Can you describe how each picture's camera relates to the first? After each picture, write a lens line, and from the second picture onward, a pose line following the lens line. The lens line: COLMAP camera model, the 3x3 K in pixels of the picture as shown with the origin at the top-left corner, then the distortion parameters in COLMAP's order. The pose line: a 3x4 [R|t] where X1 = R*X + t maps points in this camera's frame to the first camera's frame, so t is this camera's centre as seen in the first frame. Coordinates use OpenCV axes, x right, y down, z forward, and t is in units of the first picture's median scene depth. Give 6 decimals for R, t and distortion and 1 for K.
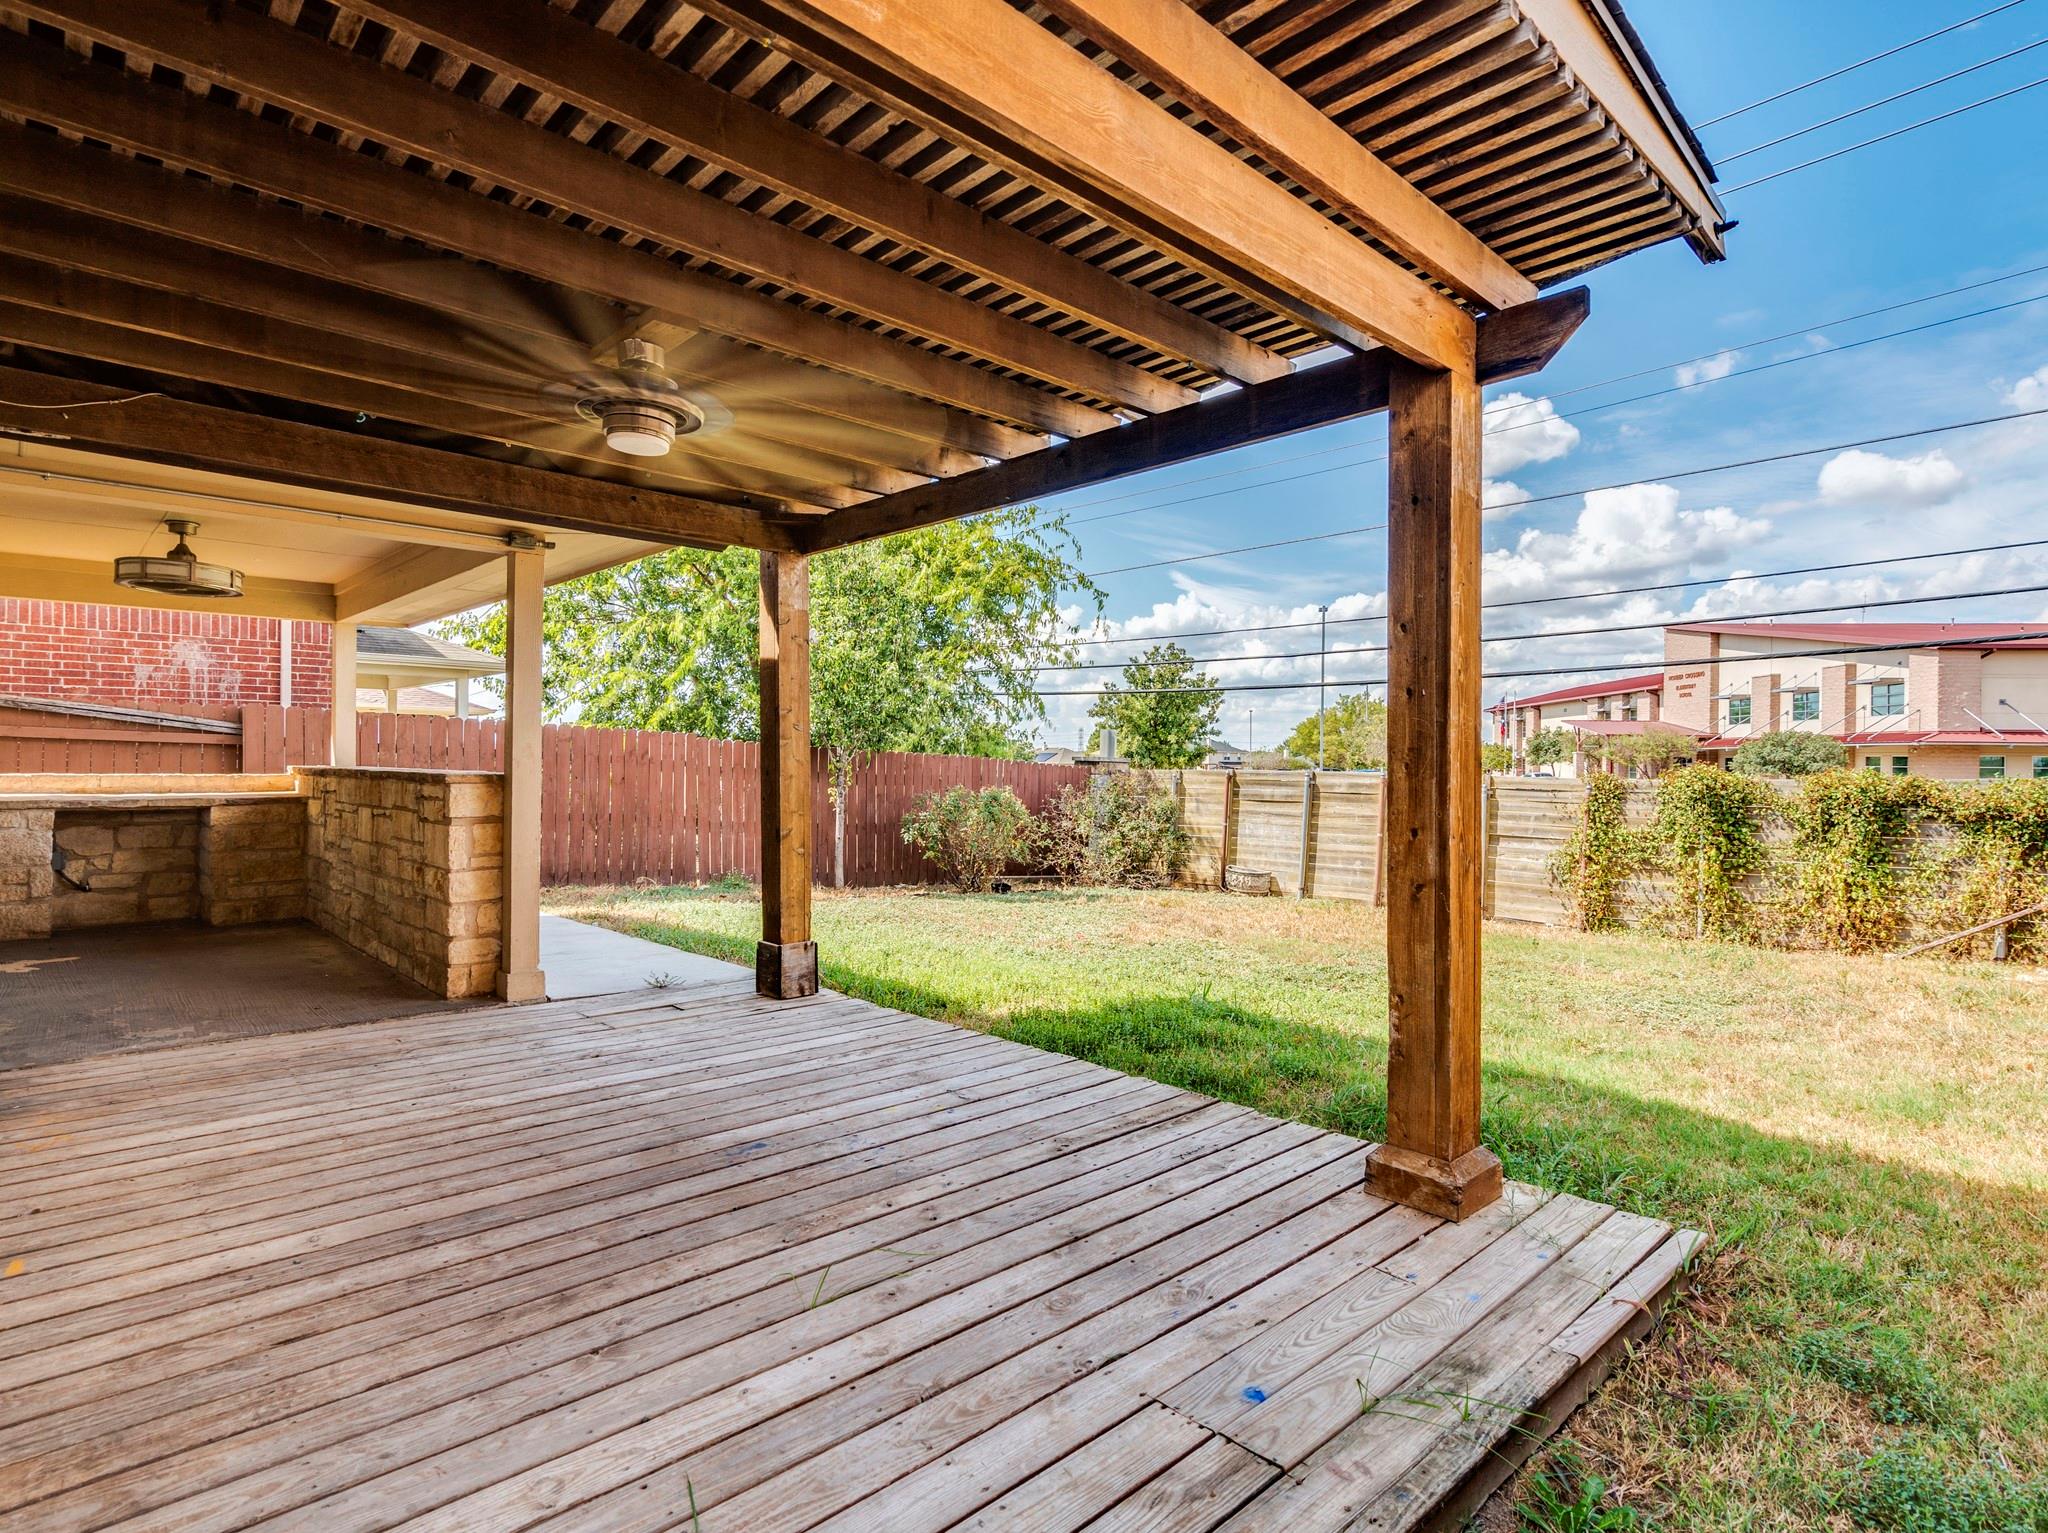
lens RADIAL K [[1076.5, 0, 1079.0], [0, 1076.5, 758.9], [0, 0, 1]] dist [-0.002498, -0.000088]
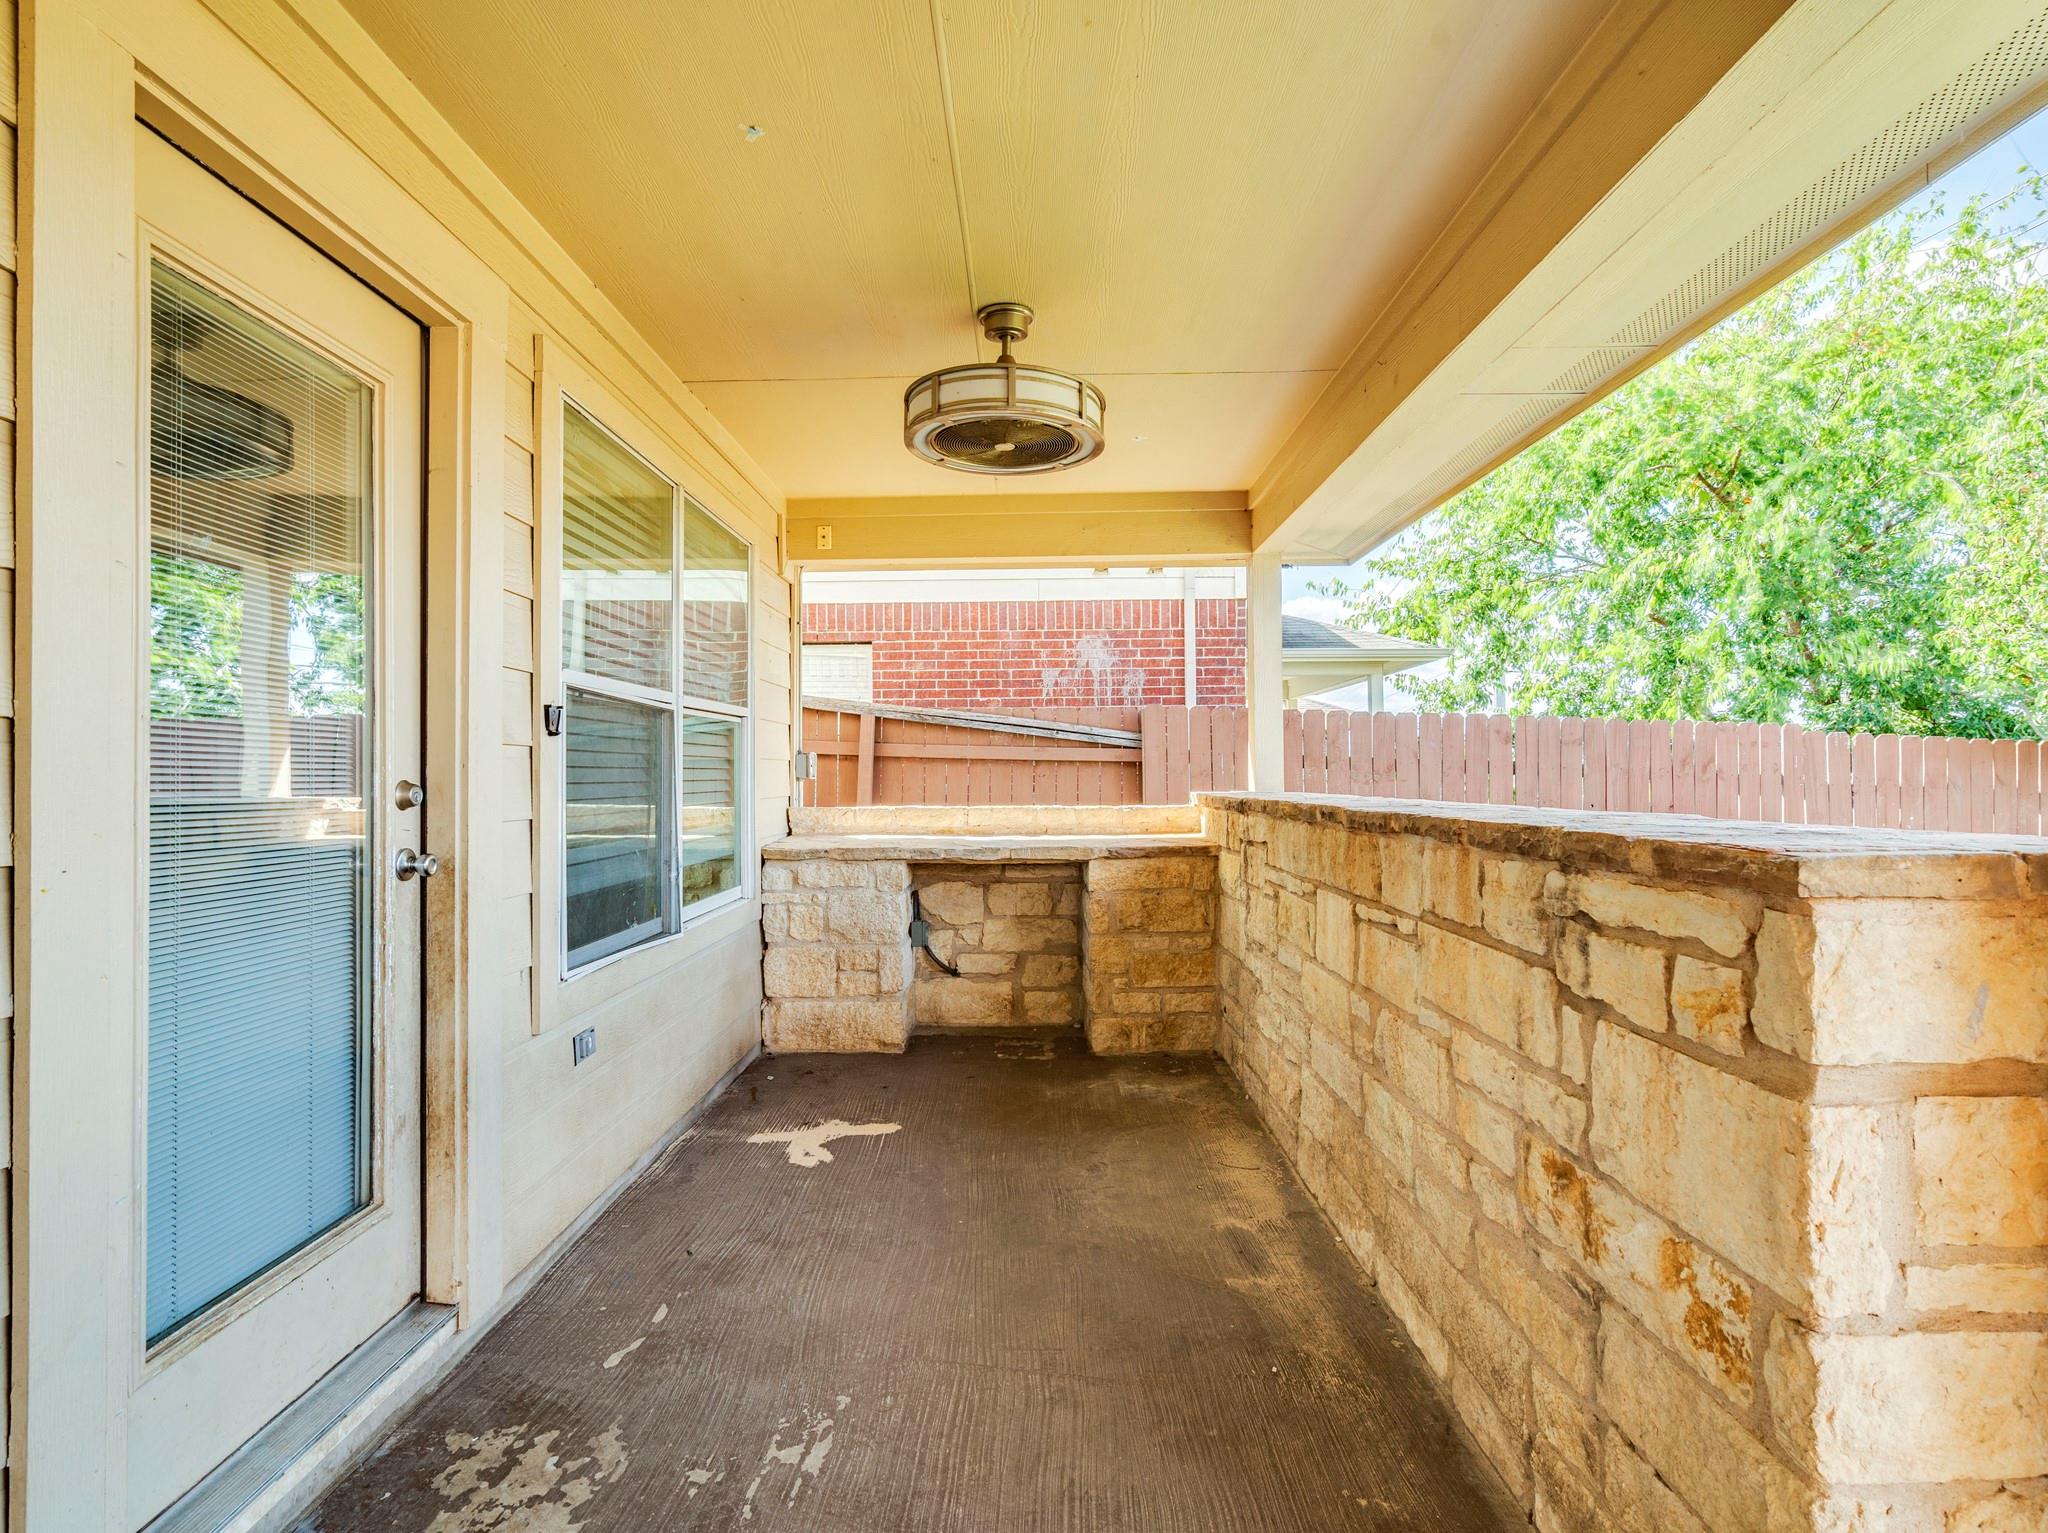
lens RADIAL K [[1076.5, 0, 1025.3], [0, 1076.5, 769.6], [0, 0, 1]] dist [-0.002498, -0.000088]
pose [[0.700328, -0.018521, -0.713581, -0.376911], [0.014760, 0.999825, -0.011465, -0.000878], [0.713668, -0.002503, 0.700479, 0.520646]]
